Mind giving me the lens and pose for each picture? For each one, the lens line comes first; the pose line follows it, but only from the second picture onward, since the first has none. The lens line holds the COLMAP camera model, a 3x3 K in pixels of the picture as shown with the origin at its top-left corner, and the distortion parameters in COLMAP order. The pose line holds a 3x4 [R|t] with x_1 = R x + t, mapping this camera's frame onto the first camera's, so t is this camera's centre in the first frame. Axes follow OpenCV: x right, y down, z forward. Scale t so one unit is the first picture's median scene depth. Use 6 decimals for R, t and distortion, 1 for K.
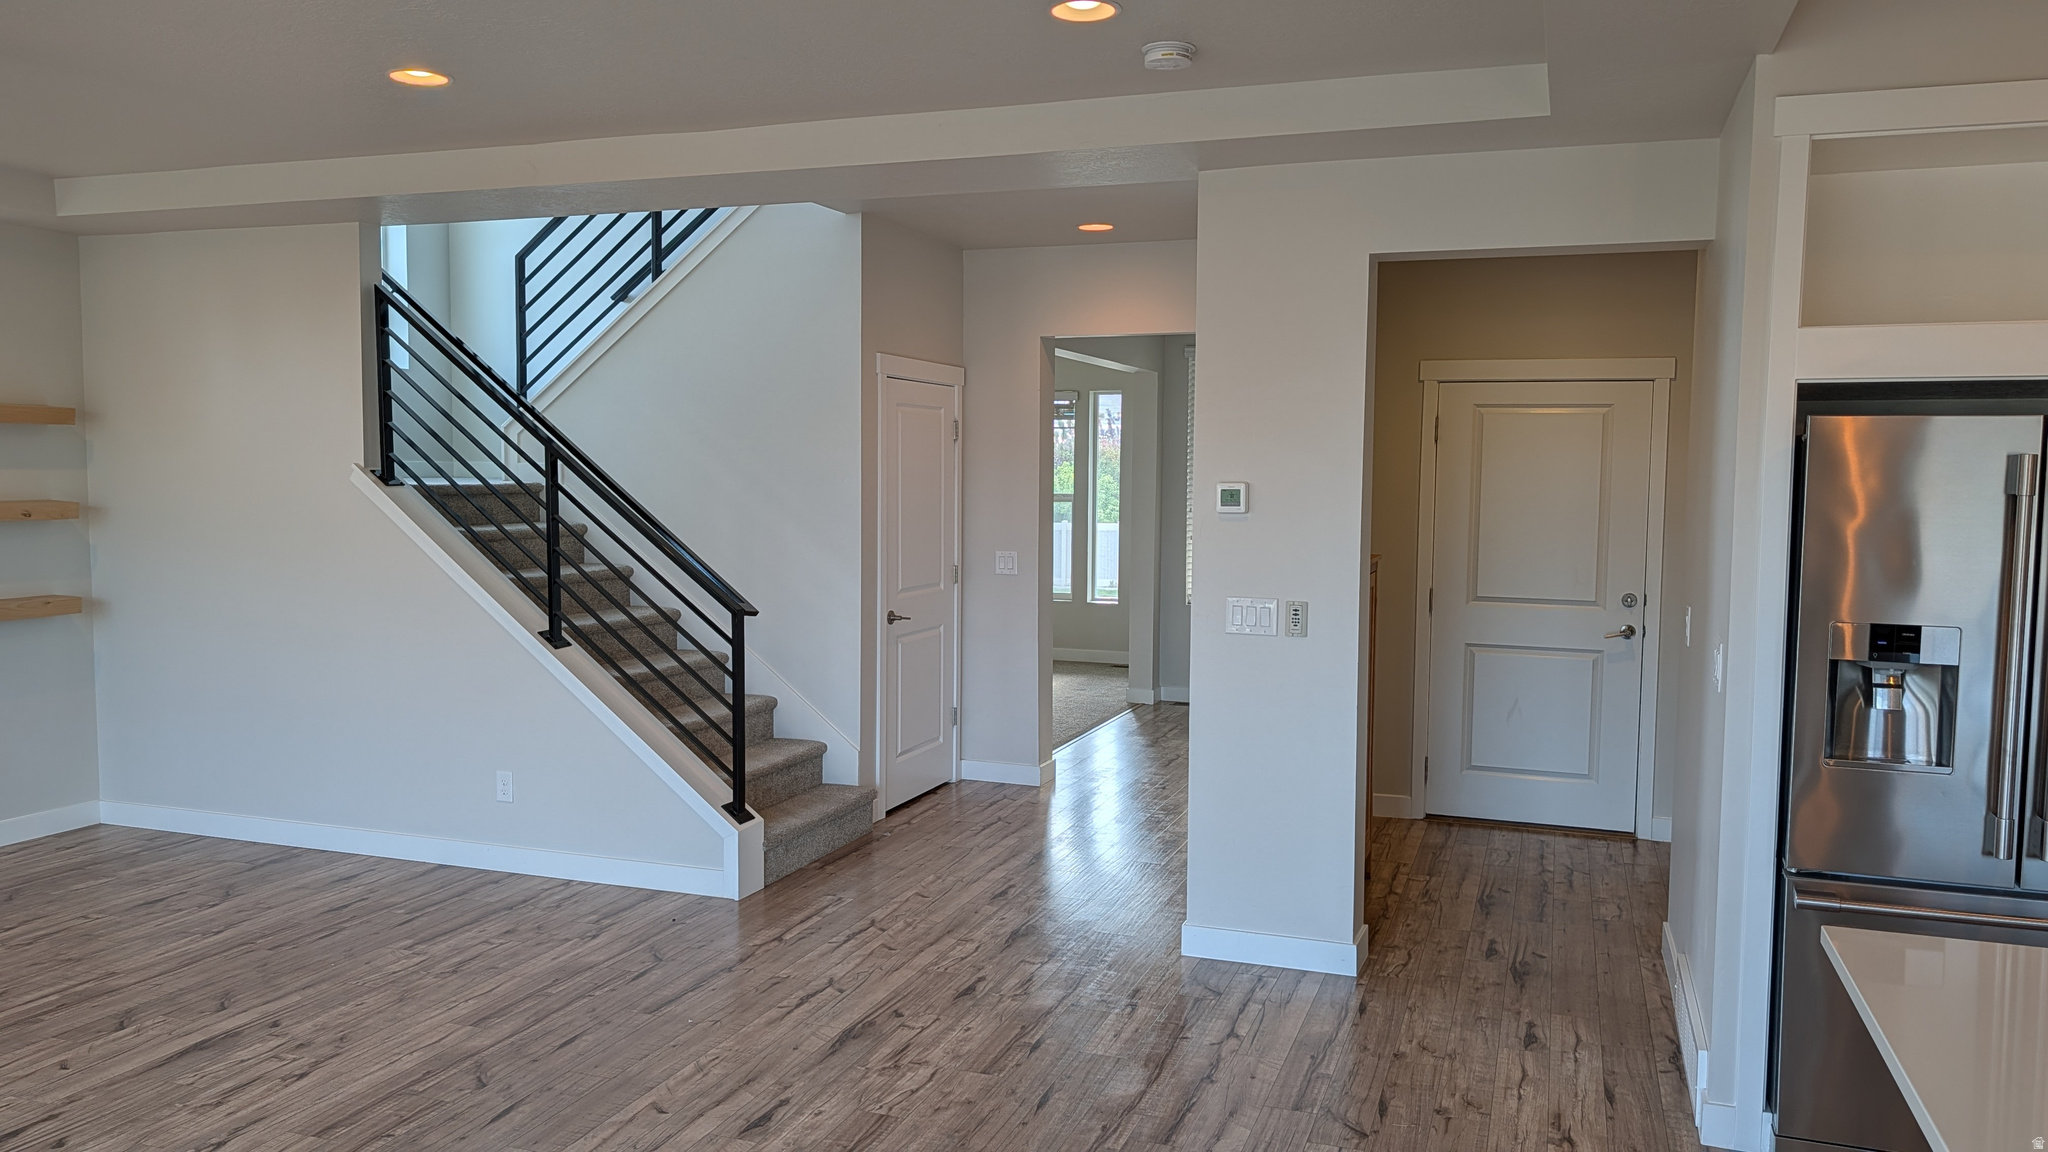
lens RADIAL K [[1507.6, 0, 1022.9], [0, 1507.6, 576.6], [0, 0, 1]] dist [0.005982, -0.005222]
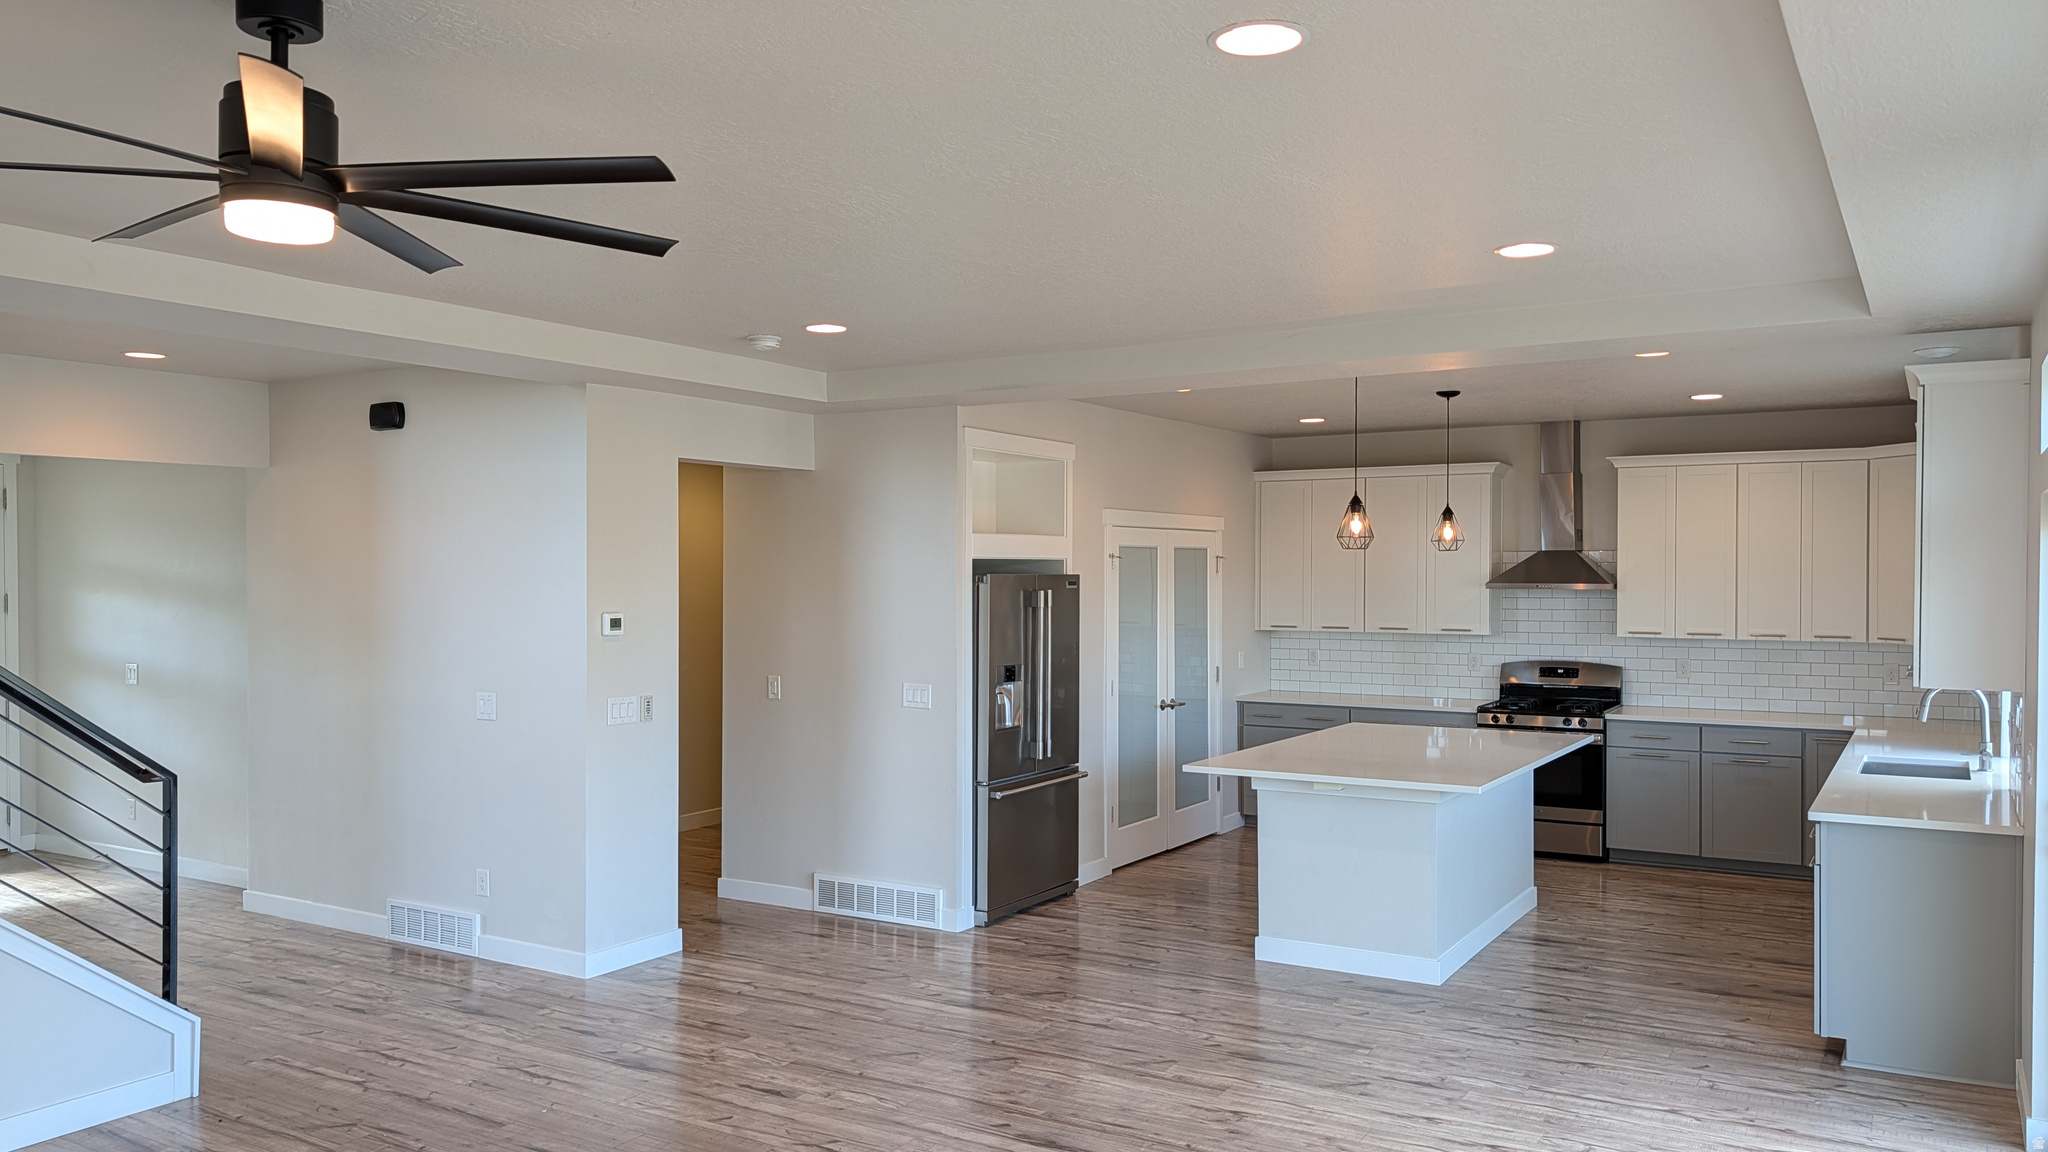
lens RADIAL K [[1507.6, 0, 1022.0], [0, 1507.6, 575.0], [0, 0, 1]] dist [0.005982, -0.005222]
pose [[0.202580, -0.012714, 0.979183, -1.127323], [0.078300, 0.996925, -0.003255, -0.063743], [-0.976130, 0.077329, 0.202952, 0.361034]]
